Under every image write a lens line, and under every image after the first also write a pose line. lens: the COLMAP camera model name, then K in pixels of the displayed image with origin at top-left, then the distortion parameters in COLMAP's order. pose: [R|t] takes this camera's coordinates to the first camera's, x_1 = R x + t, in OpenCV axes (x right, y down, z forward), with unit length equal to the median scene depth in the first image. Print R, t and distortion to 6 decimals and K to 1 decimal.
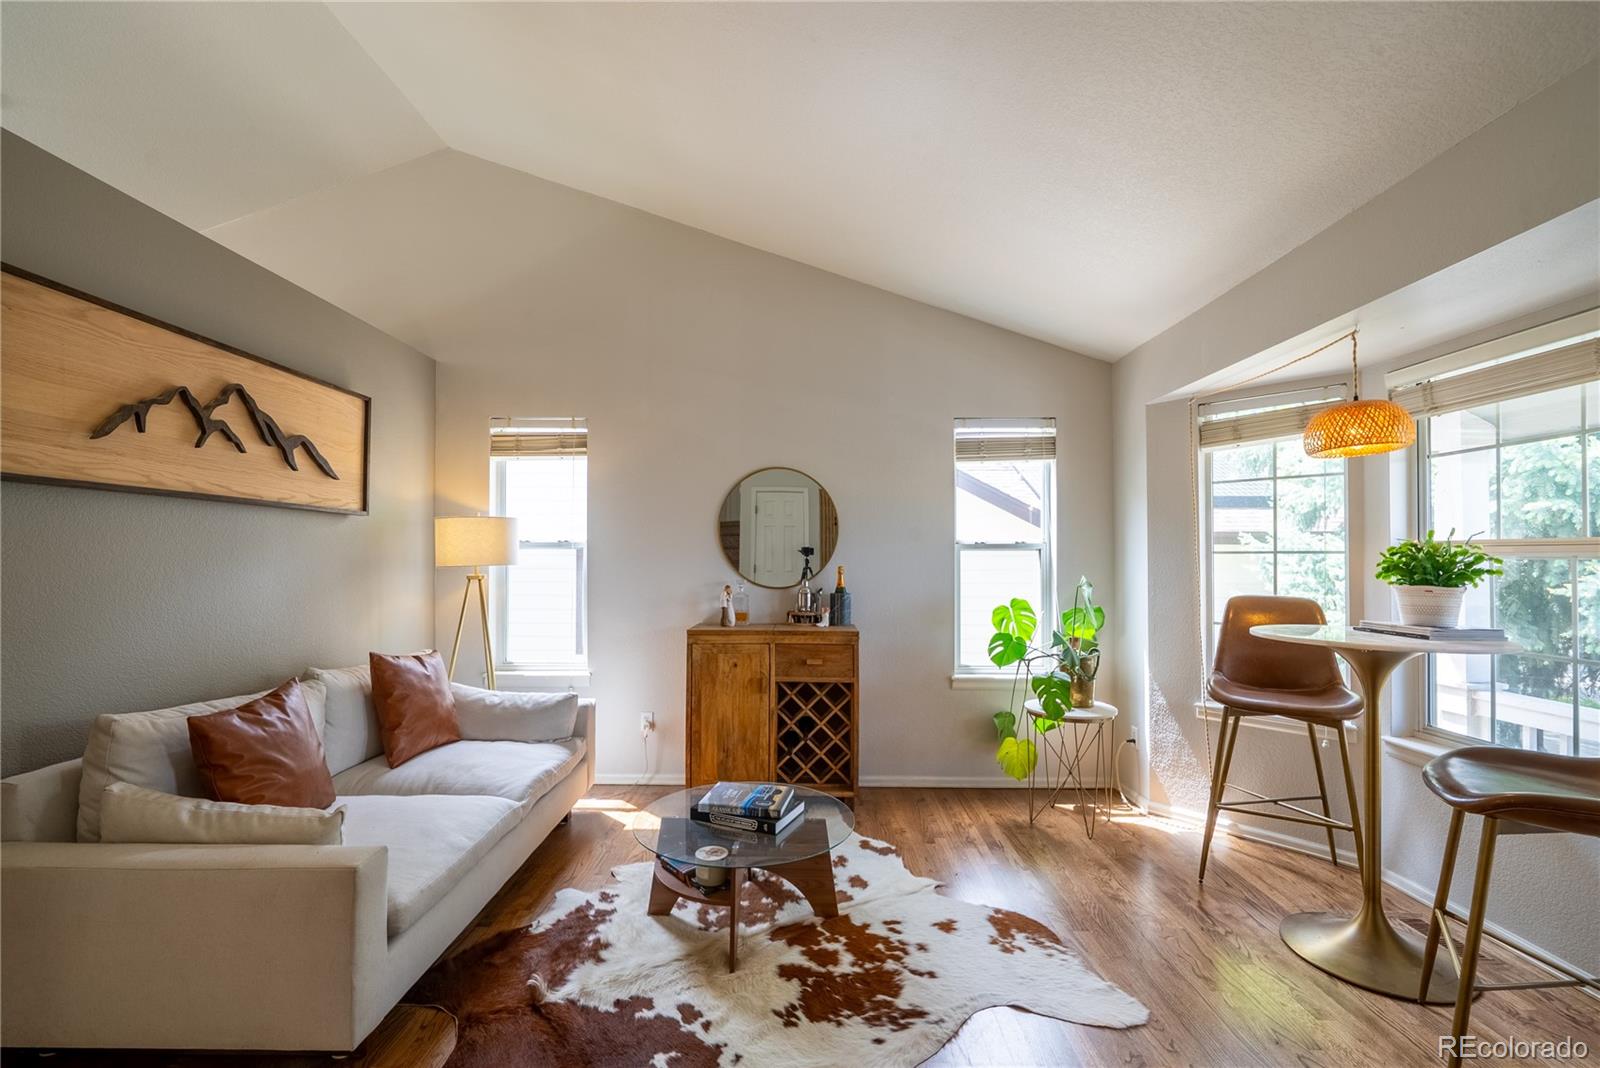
lens RADIAL K [[697.6, 0, 807.8], [0, 697.6, 548.8], [0, 0, 1]] dist [-0.004096, 0.001389]
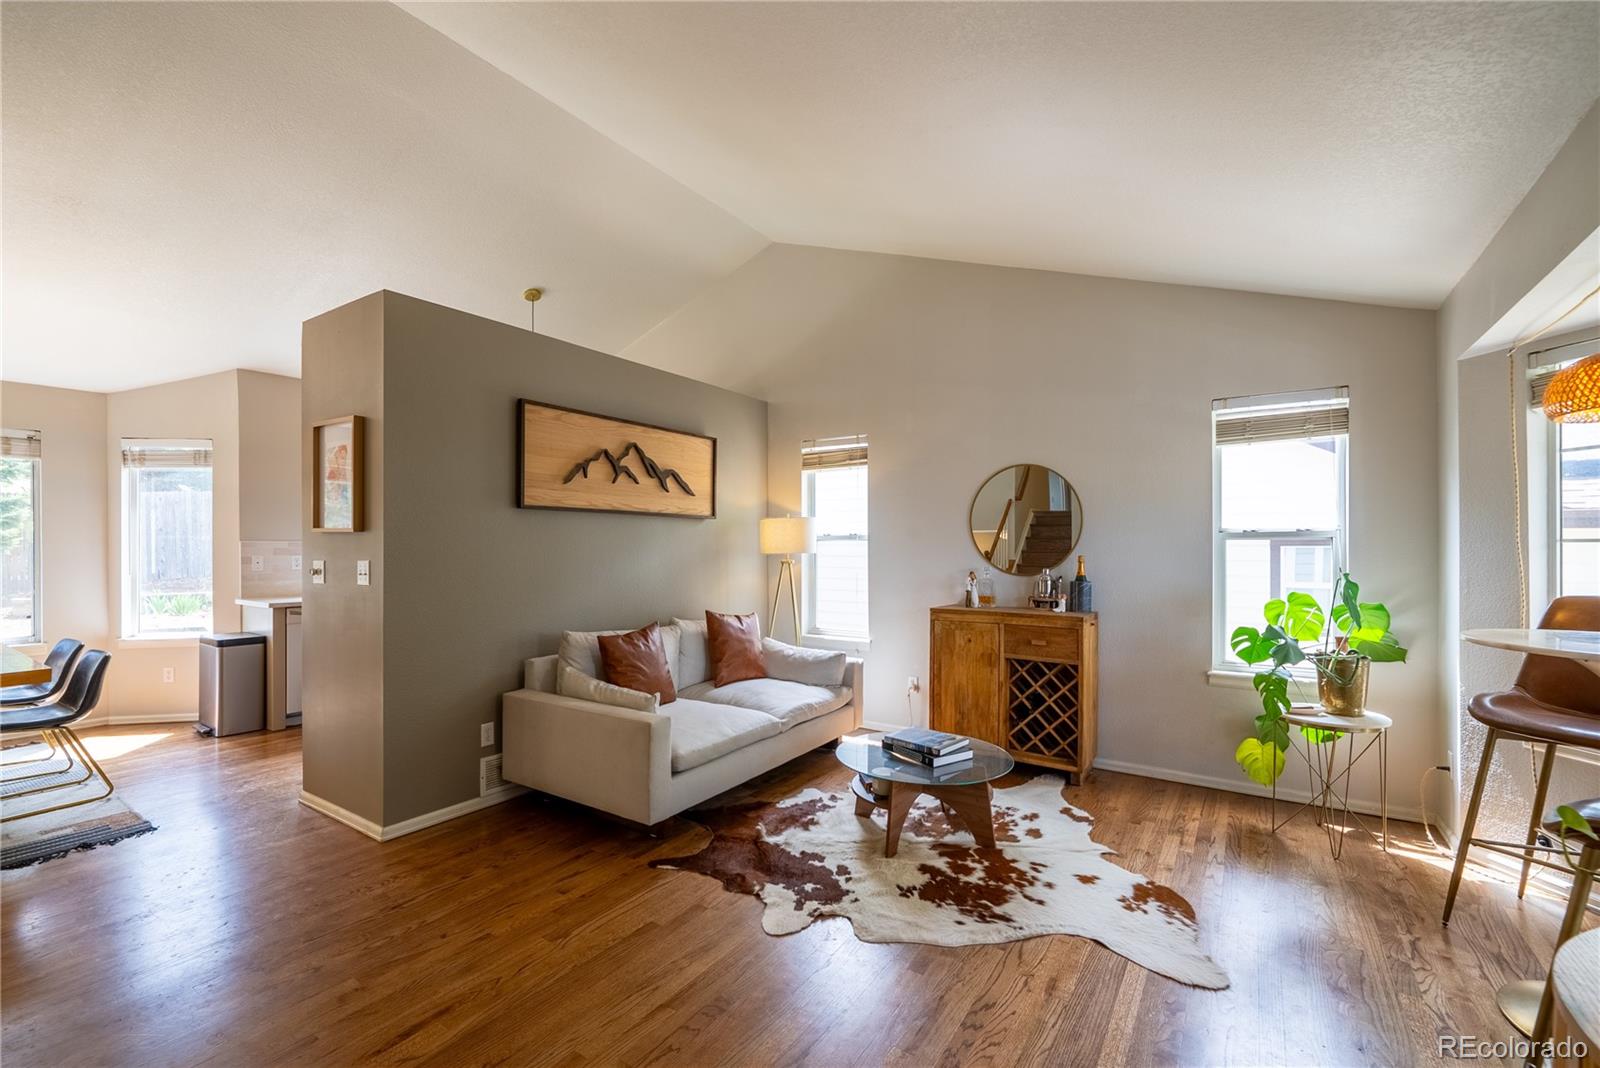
lens RADIAL K [[697.6, 0, 787.0], [0, 697.6, 550.3], [0, 0, 1]] dist [-0.004096, 0.001389]
pose [[0.829126, 0.001494, -0.559060, 0.339779], [0.007958, 0.999864, 0.014474, -0.001969], [0.559005, -0.016450, 0.829001, -0.144108]]
